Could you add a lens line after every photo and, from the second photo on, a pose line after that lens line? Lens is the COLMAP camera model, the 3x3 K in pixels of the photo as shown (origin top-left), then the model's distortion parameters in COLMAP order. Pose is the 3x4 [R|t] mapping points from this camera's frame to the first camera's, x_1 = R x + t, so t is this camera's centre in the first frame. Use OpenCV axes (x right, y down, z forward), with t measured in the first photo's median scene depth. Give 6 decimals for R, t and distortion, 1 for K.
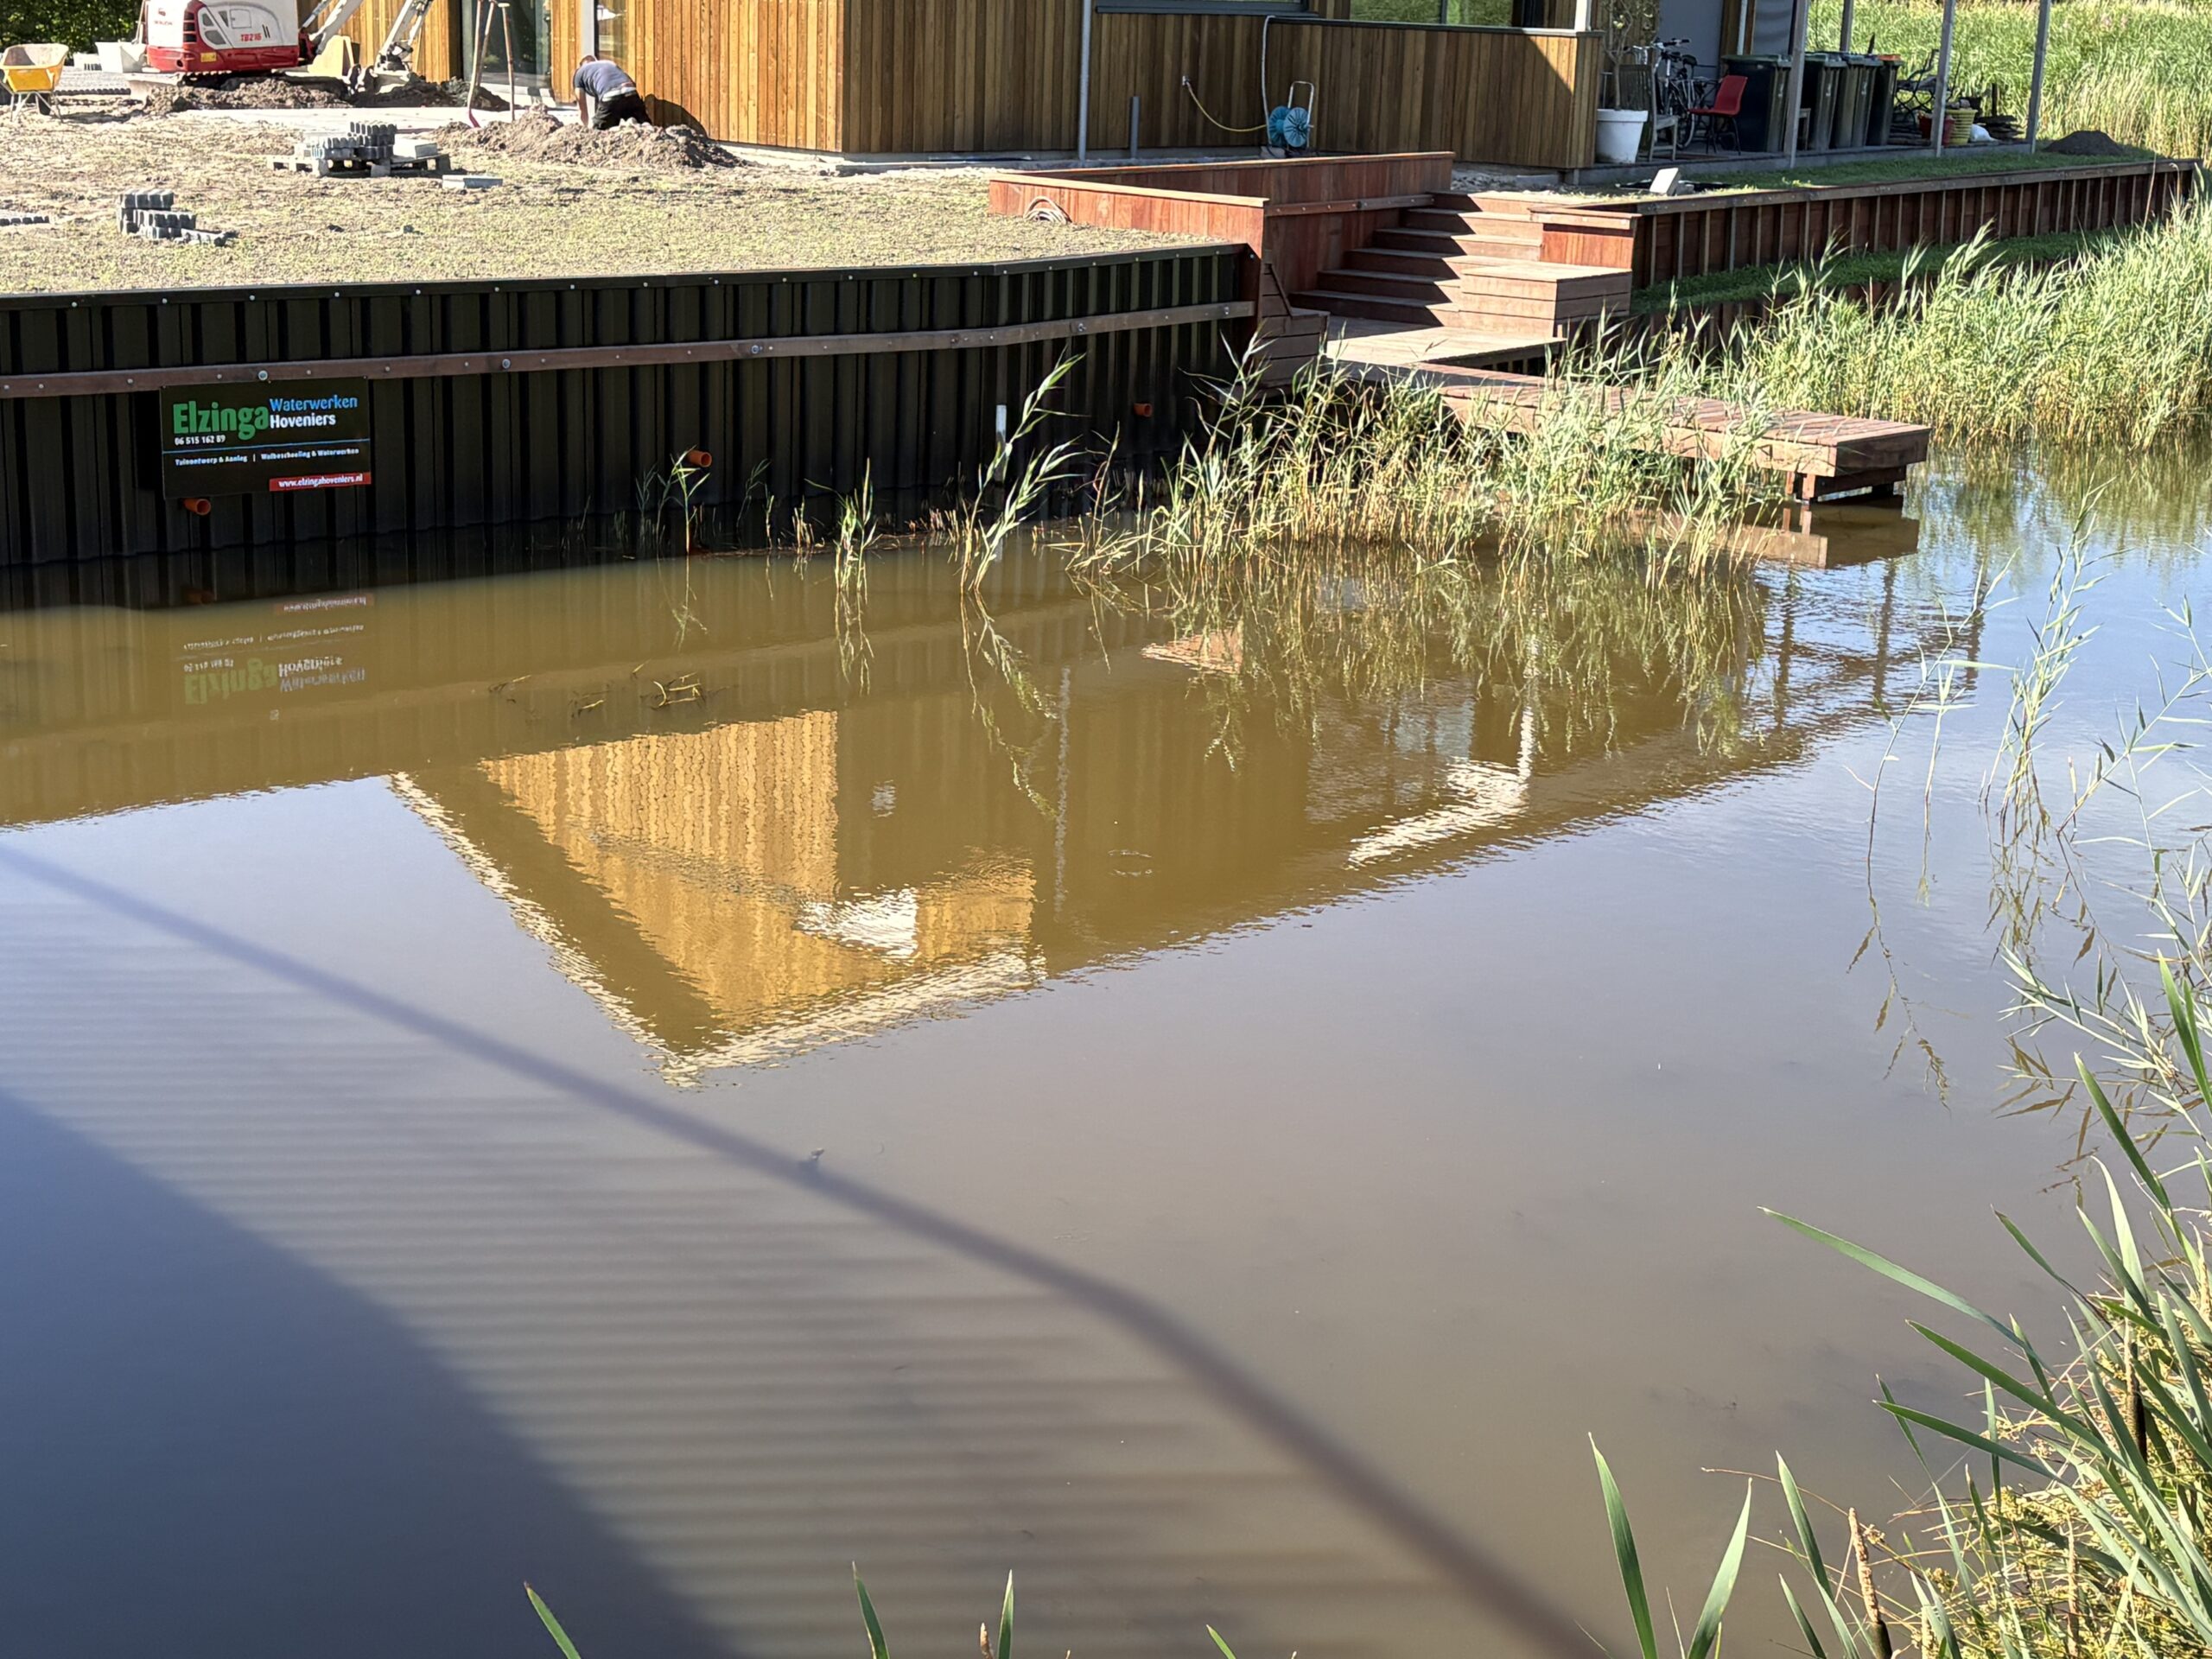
lens RADIAL K [[3326.3, 0, 1106.0], [0, 3326.3, 829.5], [0, 0, 1]] dist [0.252603, -1.177832]
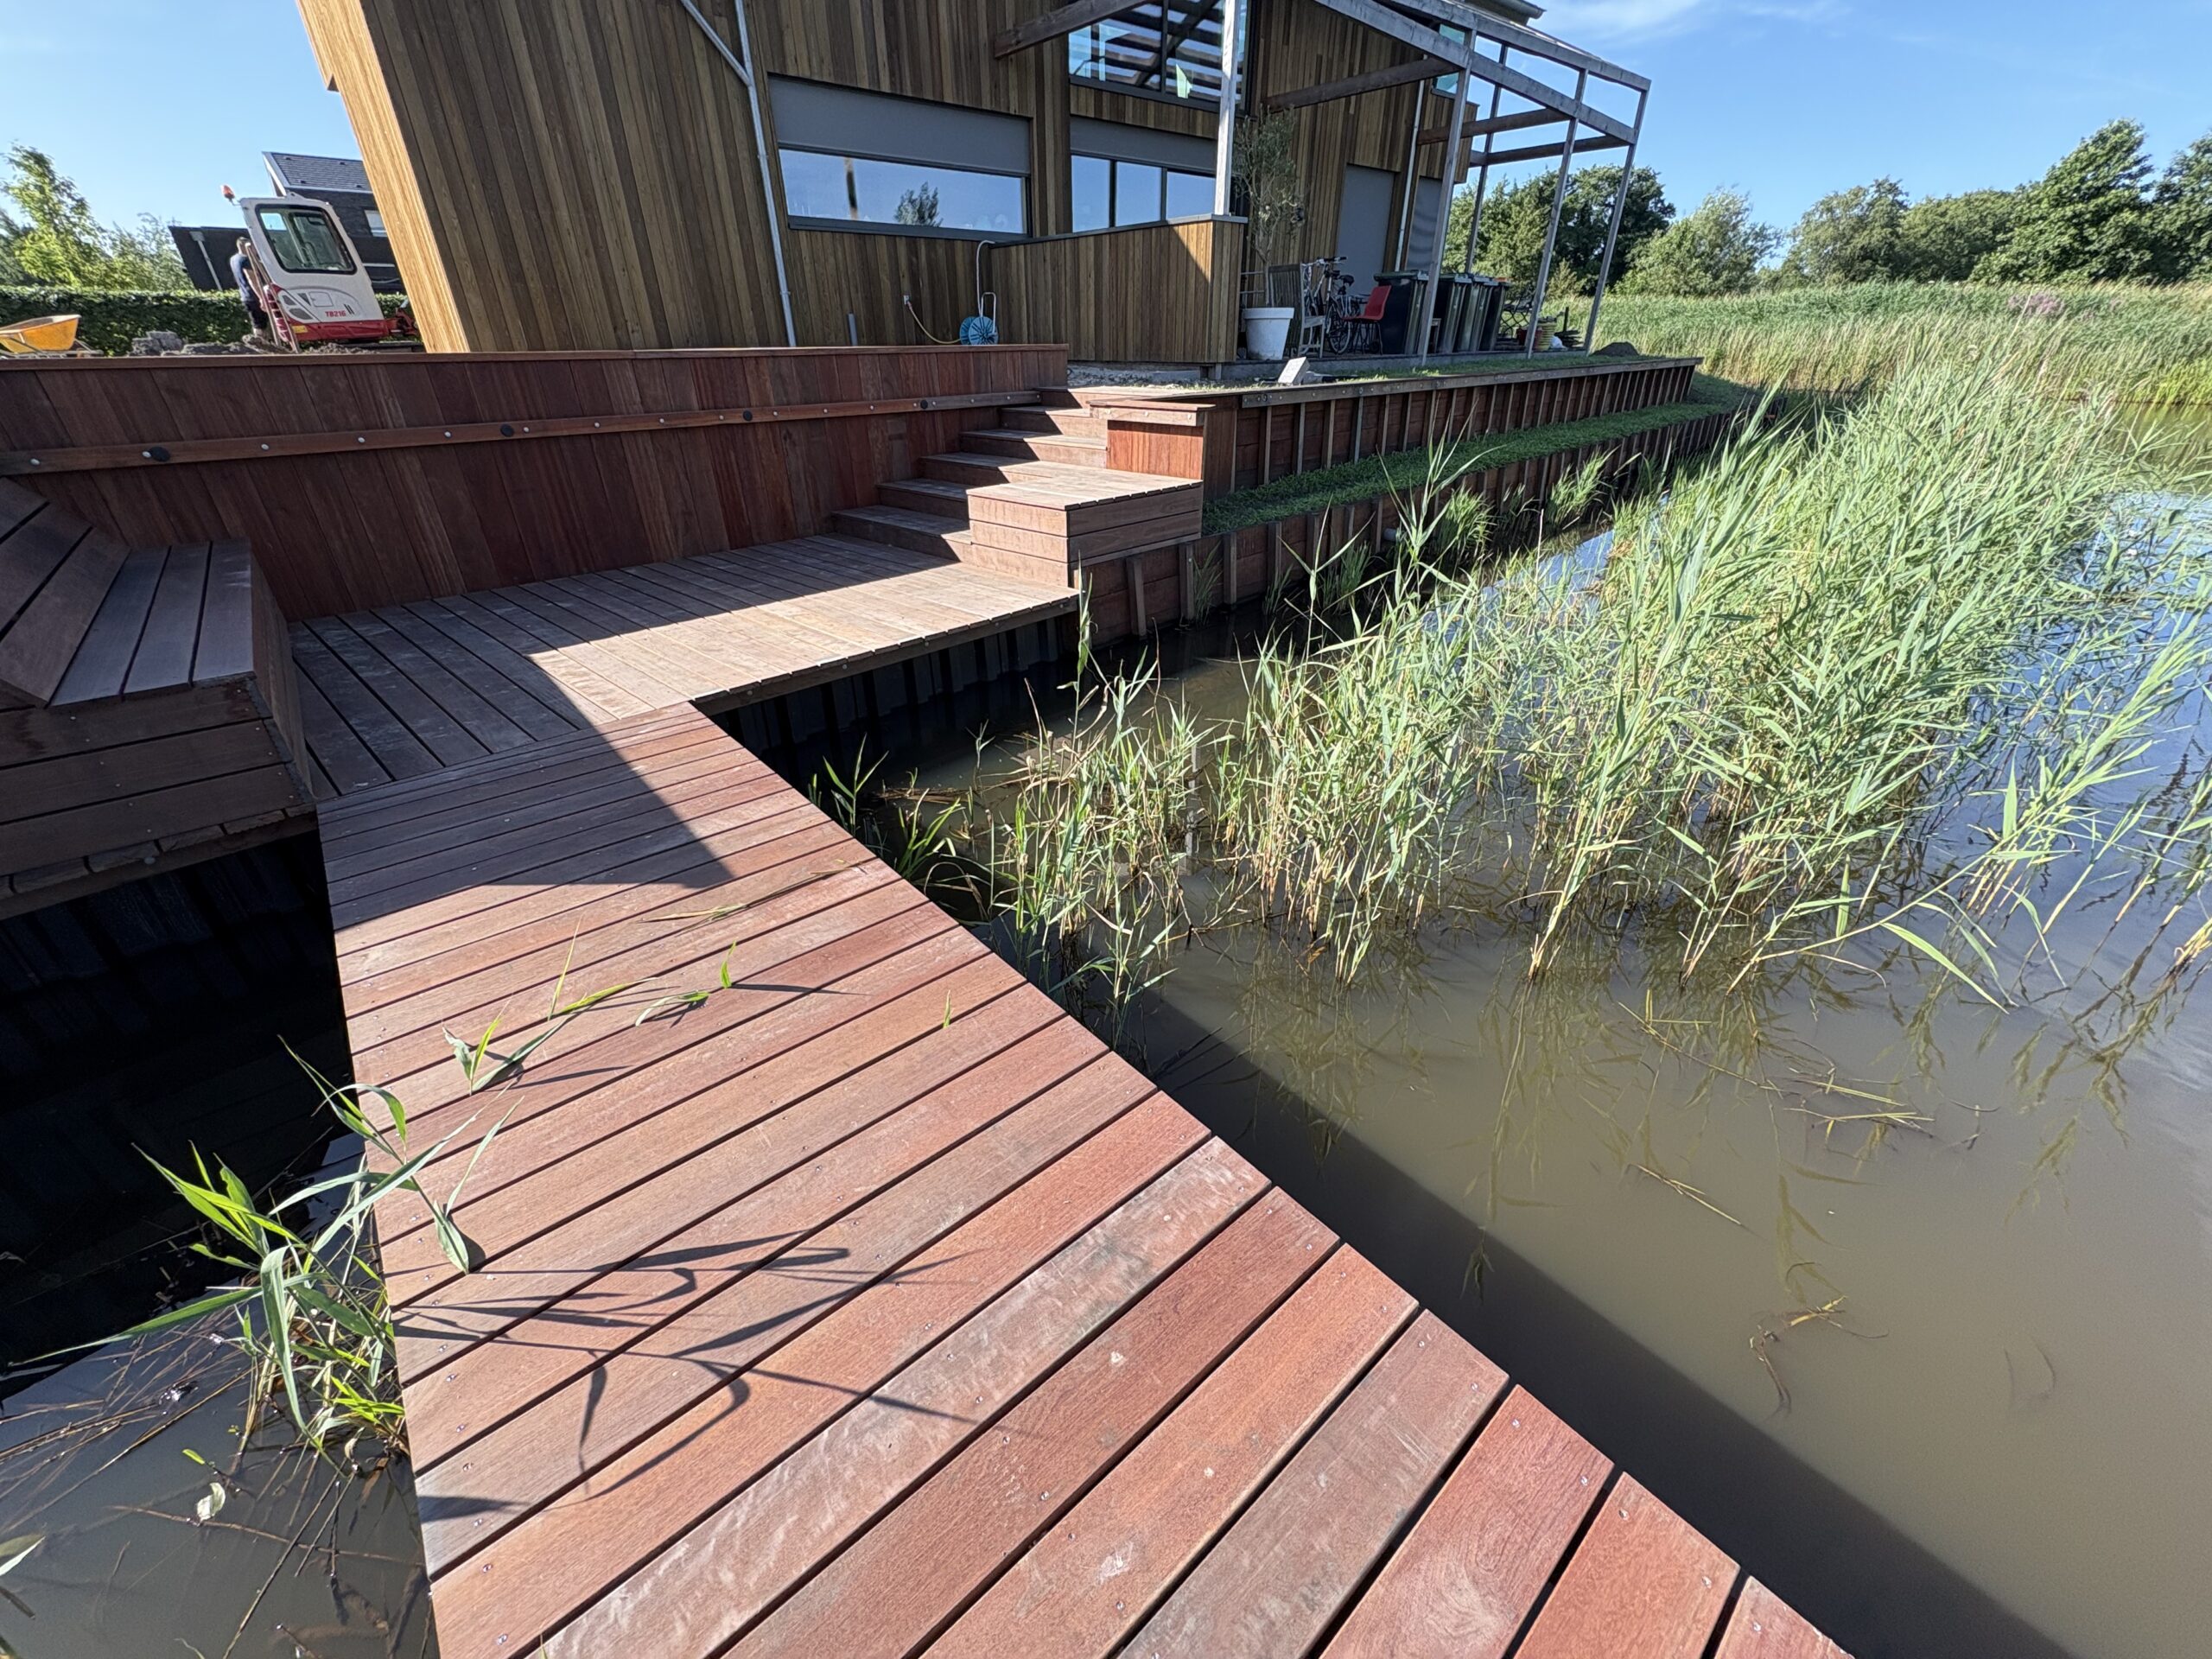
lens RADIAL K [[888.4, 0, 1106.0], [0, 888.4, 829.5], [0, 0, 1]] dist [-0.000694, -0.000019]
pose [[0.992621, 0.018647, -0.119819, 0.137449], [0.011813, 0.968537, 0.248588, -0.119158], [0.120685, -0.248169, 0.961170, 0.663882]]
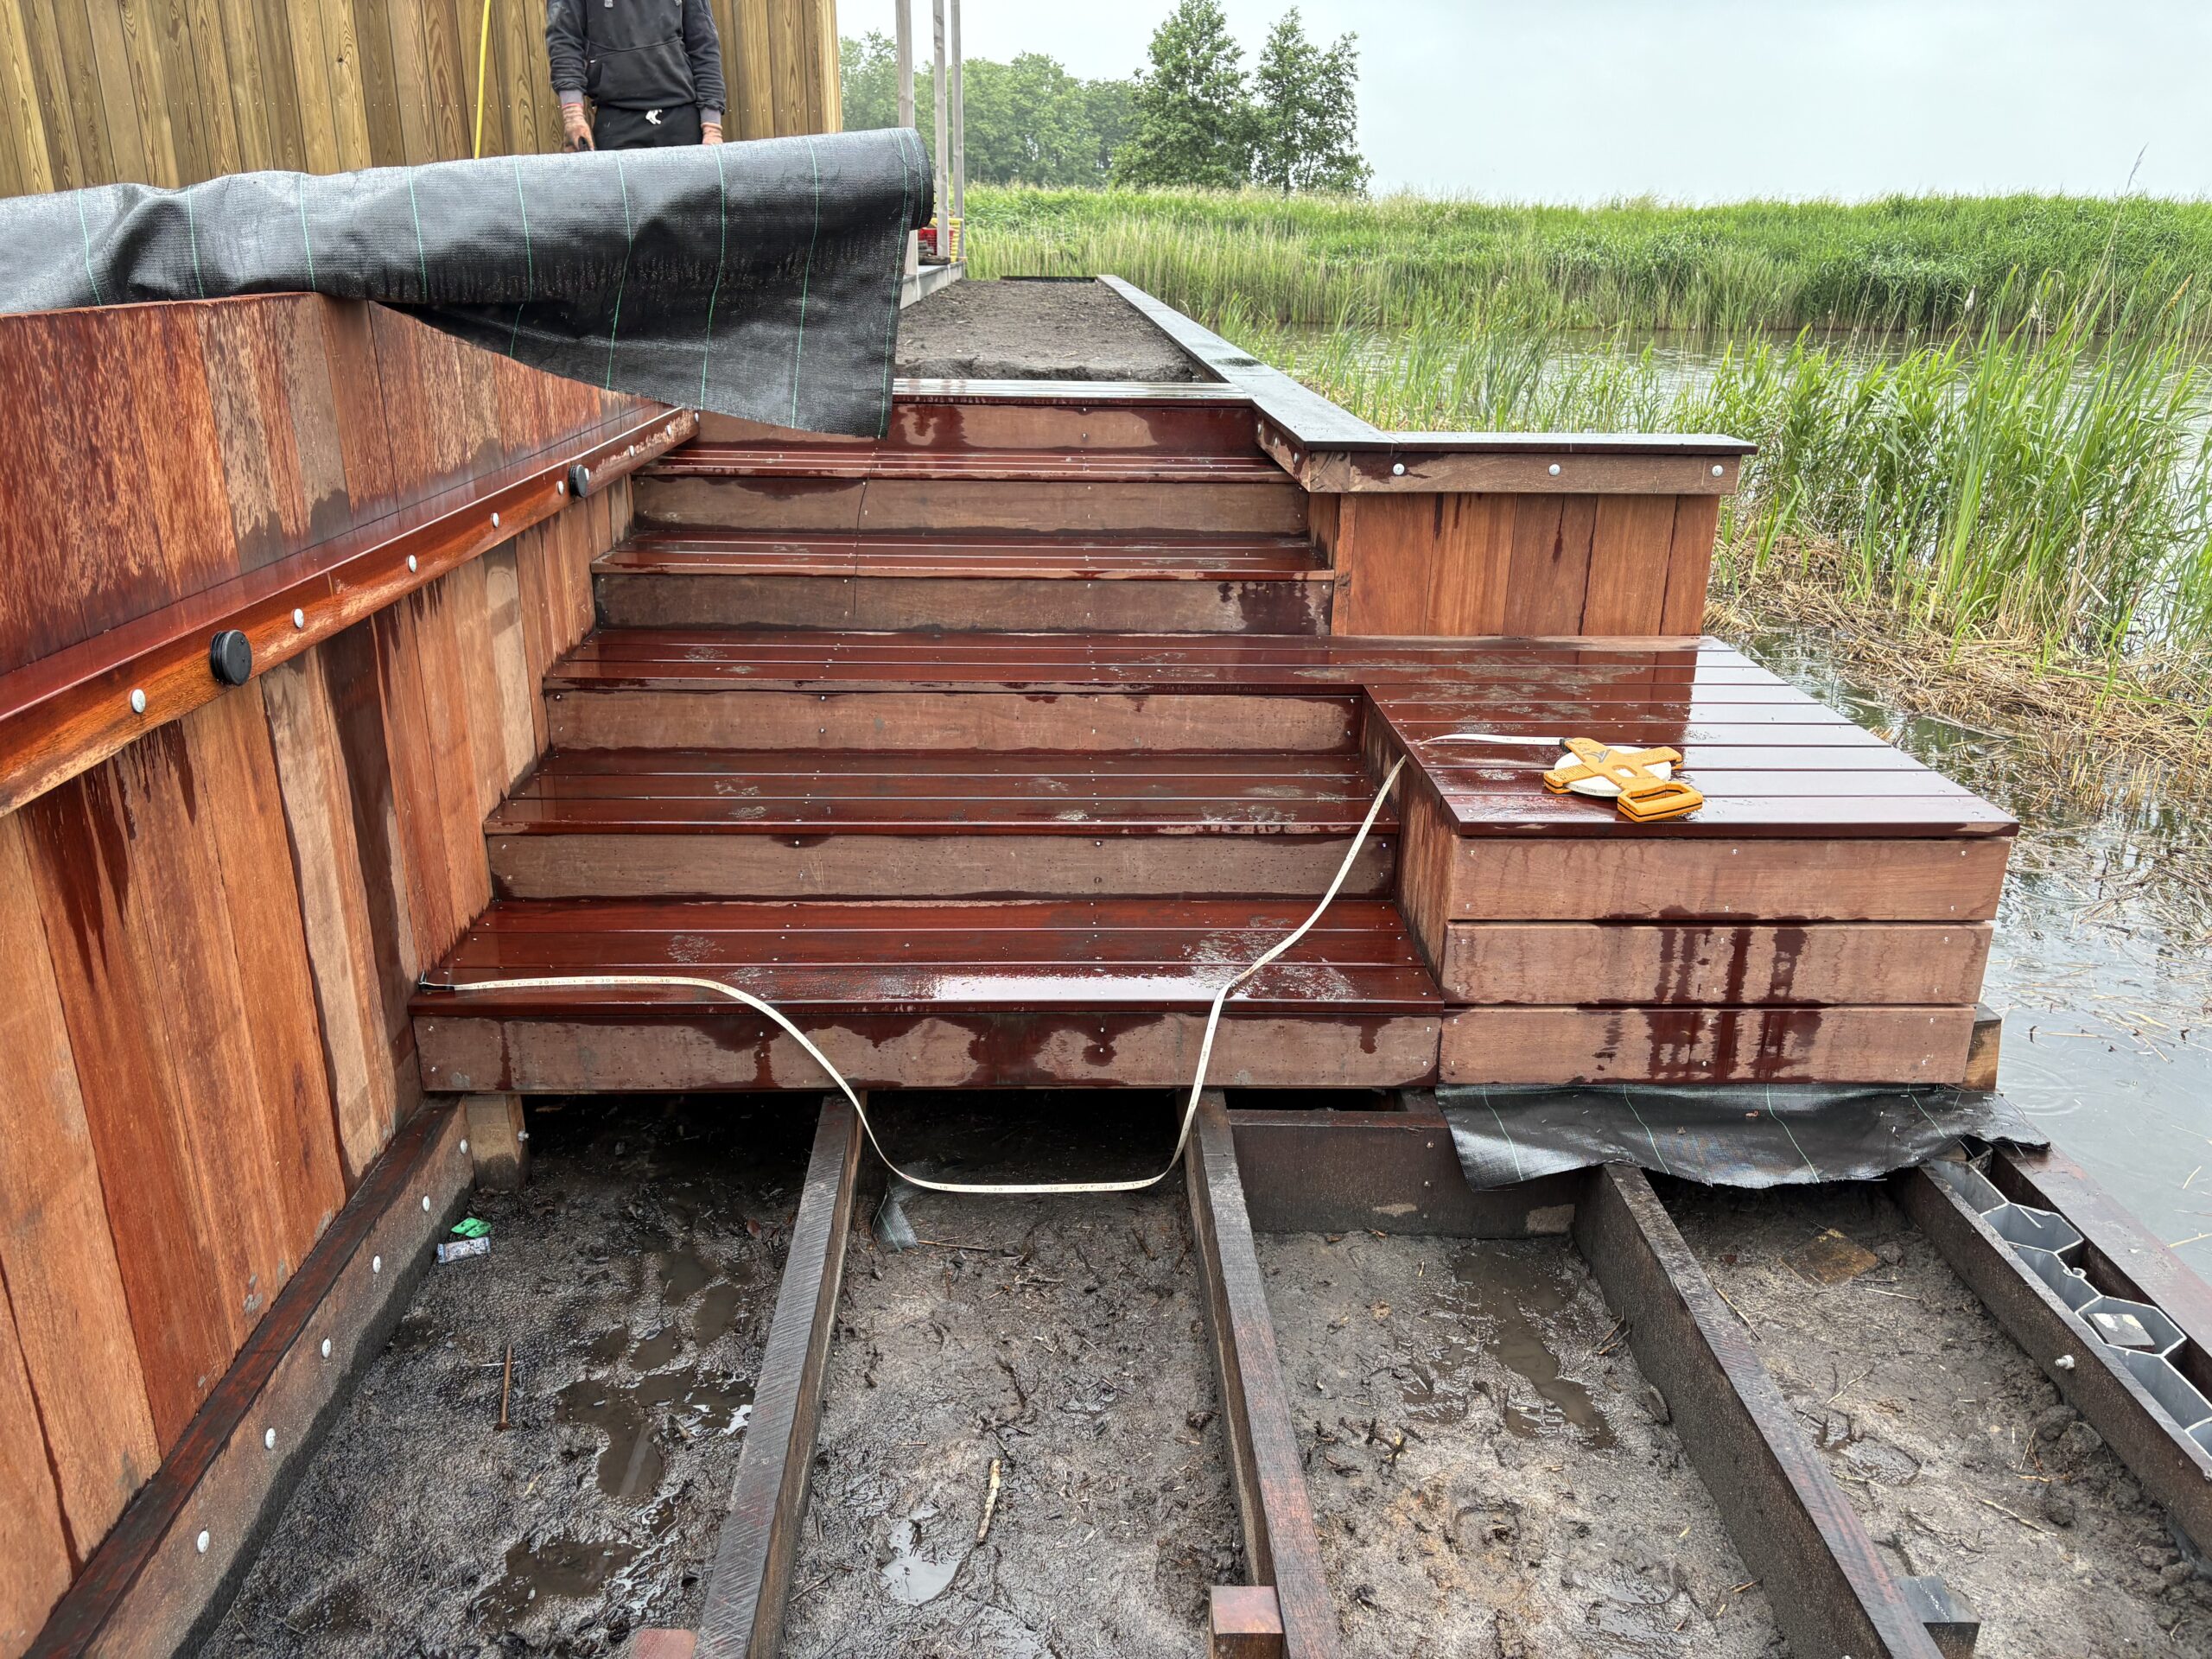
lens RADIAL K [[1671.8, 0, 1106.0], [0, 1671.8, 829.5], [0, 0, 1]] dist [0.030217, -0.027374]
pose [[0.780052, -0.233770, 0.580405, 0.028524], [0.172086, 0.971968, 0.160201, -0.155686], [-0.601585, -0.025086, 0.798415, 0.788787]]
